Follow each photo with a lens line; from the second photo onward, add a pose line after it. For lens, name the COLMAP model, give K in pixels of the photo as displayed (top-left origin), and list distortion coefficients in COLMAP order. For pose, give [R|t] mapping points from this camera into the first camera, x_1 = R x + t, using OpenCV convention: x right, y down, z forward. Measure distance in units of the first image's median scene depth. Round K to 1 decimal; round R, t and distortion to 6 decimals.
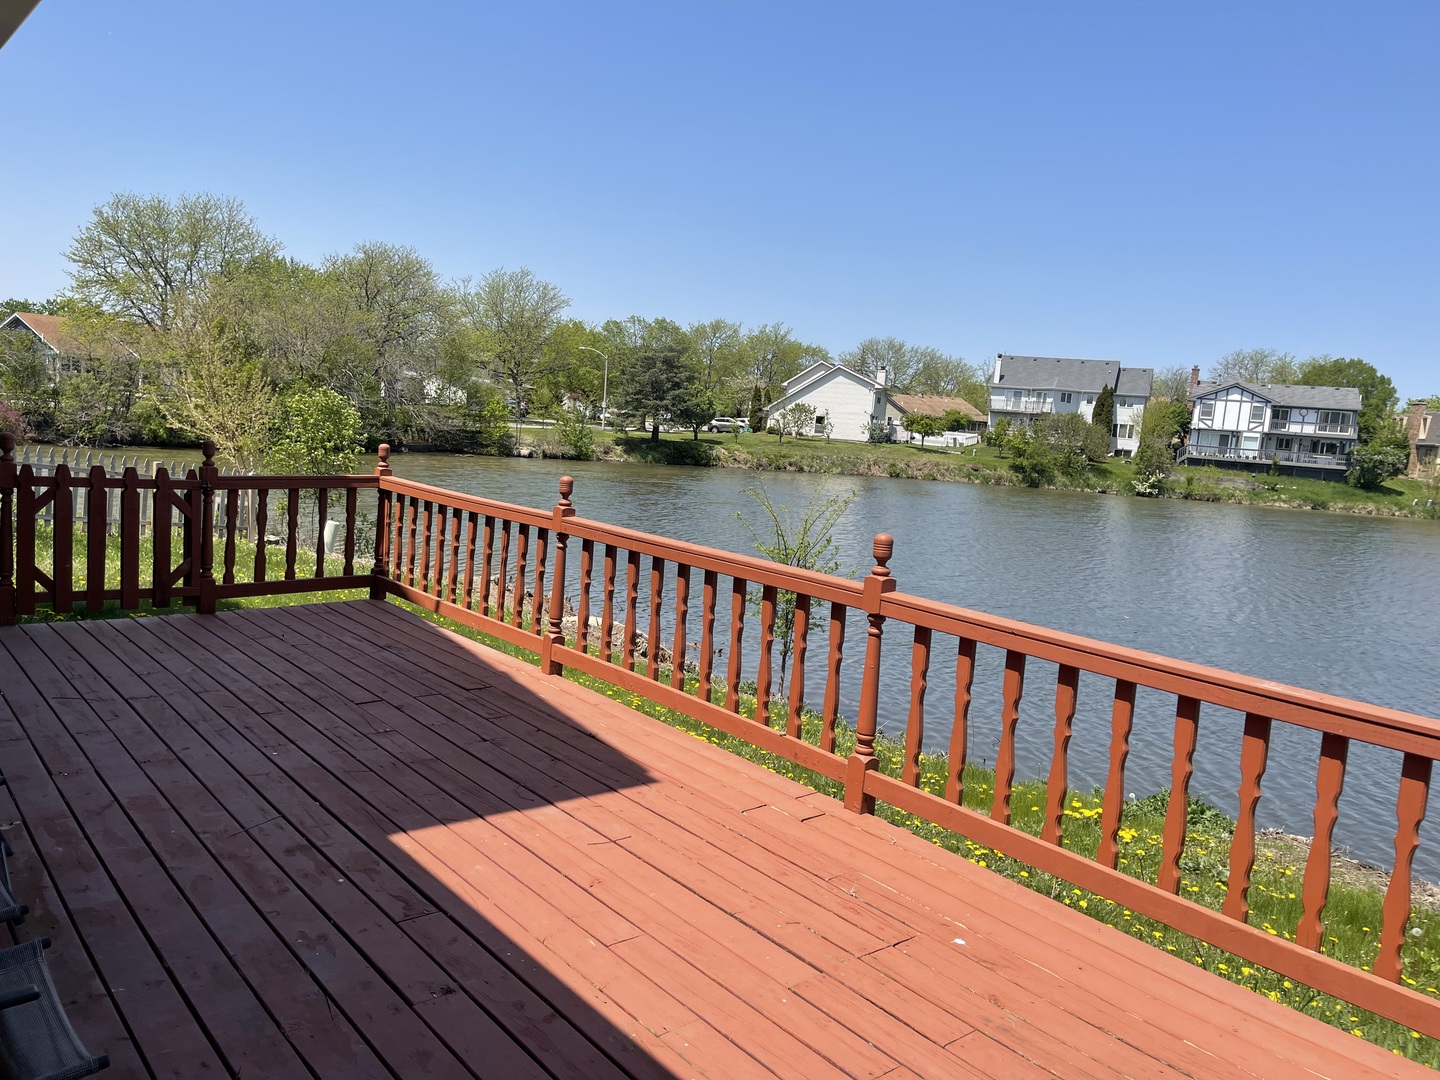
lens RADIAL K [[1105.5, 0, 720.0], [0, 1105.5, 540.0], [0, 0, 1]] dist [0.096964, -0.113509]
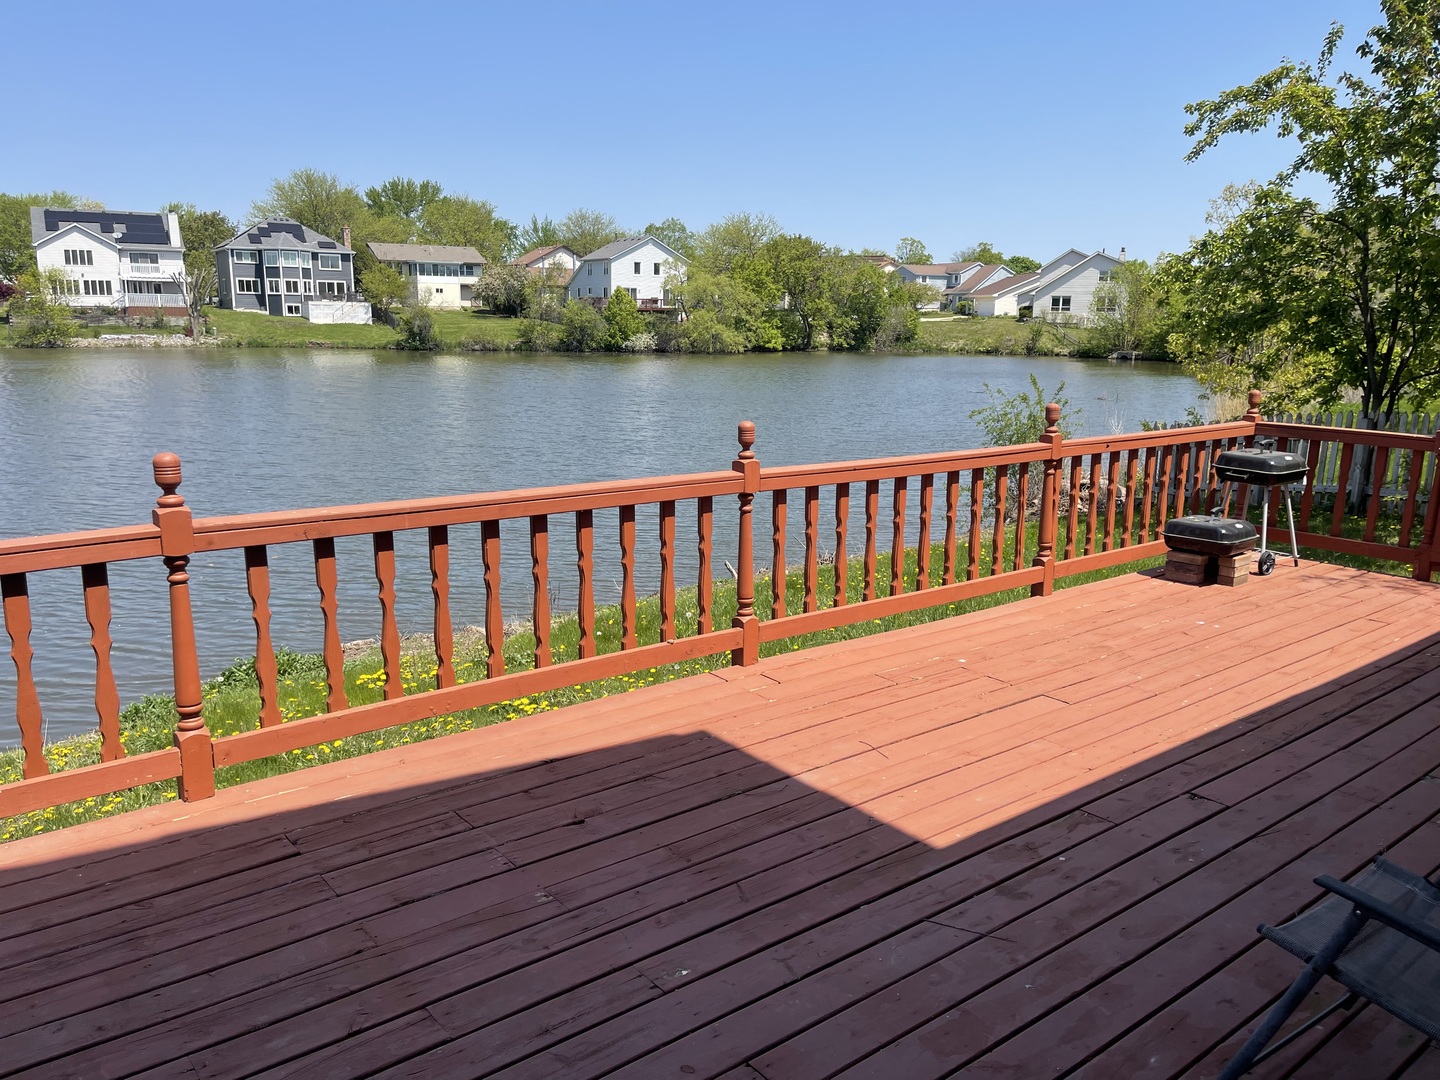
lens RADIAL K [[1105.5, 0, 720.0], [0, 1105.5, 540.0], [0, 0, 1]] dist [0.096964, -0.113509]
pose [[0.000050, -0.275970, 0.961166, -1.056909], [0.089995, 0.957267, 0.274846, -0.220318], [-0.995942, 0.086487, 0.024884, 1.112303]]
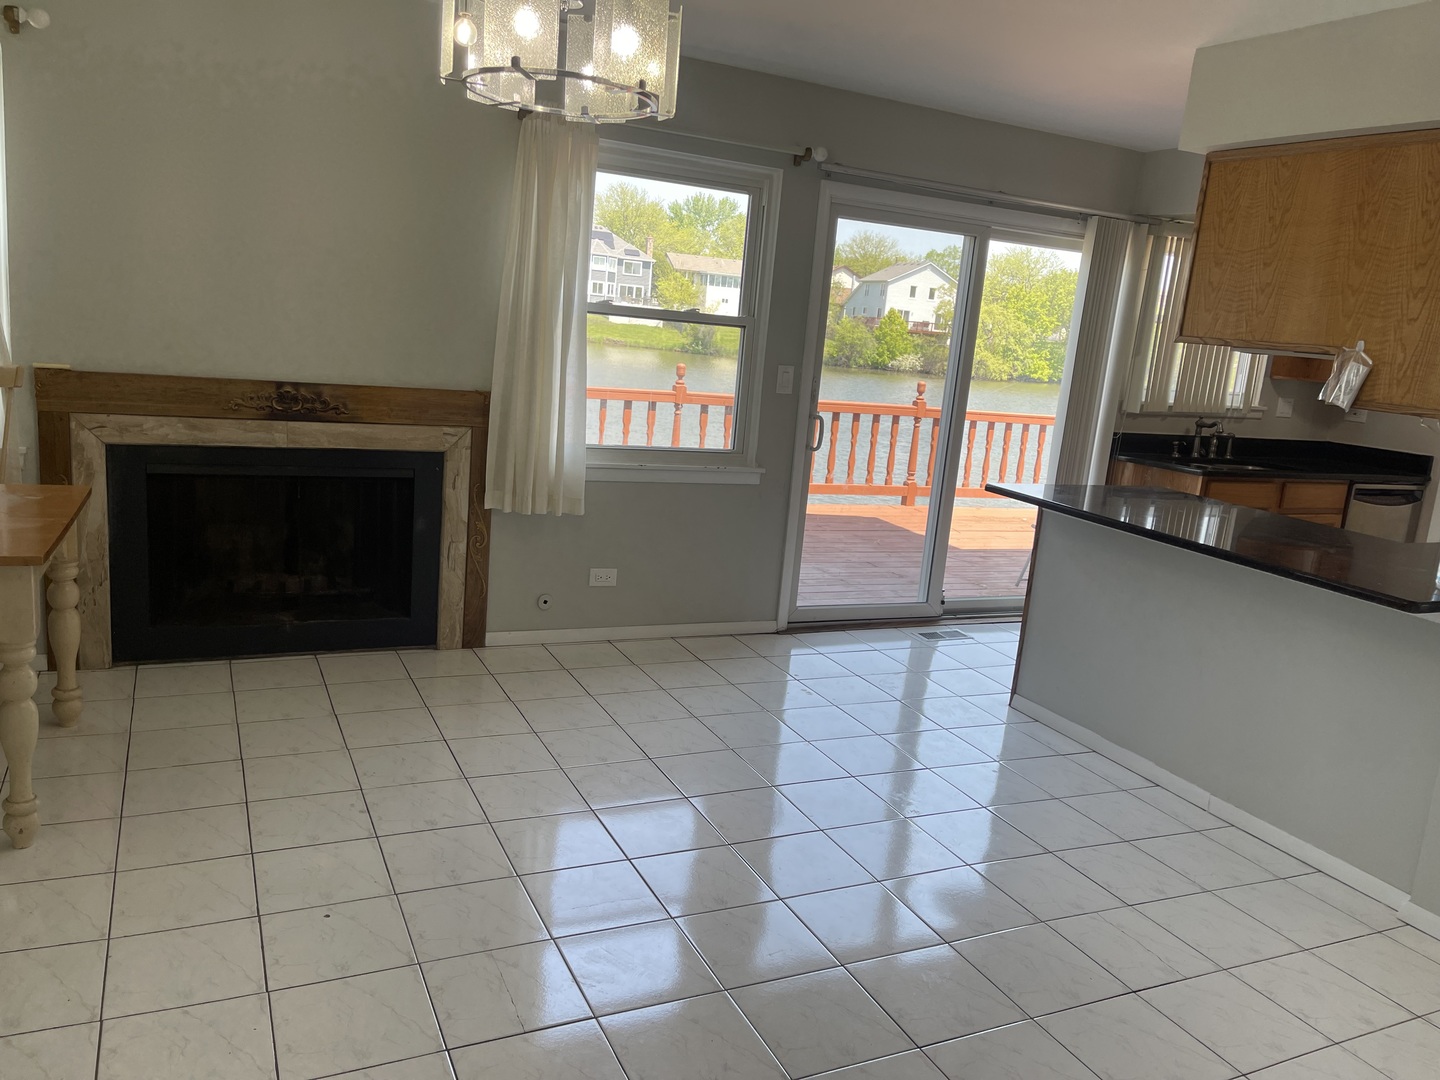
lens RADIAL K [[1105.5, 0, 720.0], [0, 1105.5, 540.0], [0, 0, 1]] dist [0.096964, -0.113509]
pose [[0.242523, -0.245539, 0.938559, -3.078742], [0.027497, 0.968793, 0.246343, -0.321712], [-0.969756, -0.033936, 0.241706, 0.829044]]
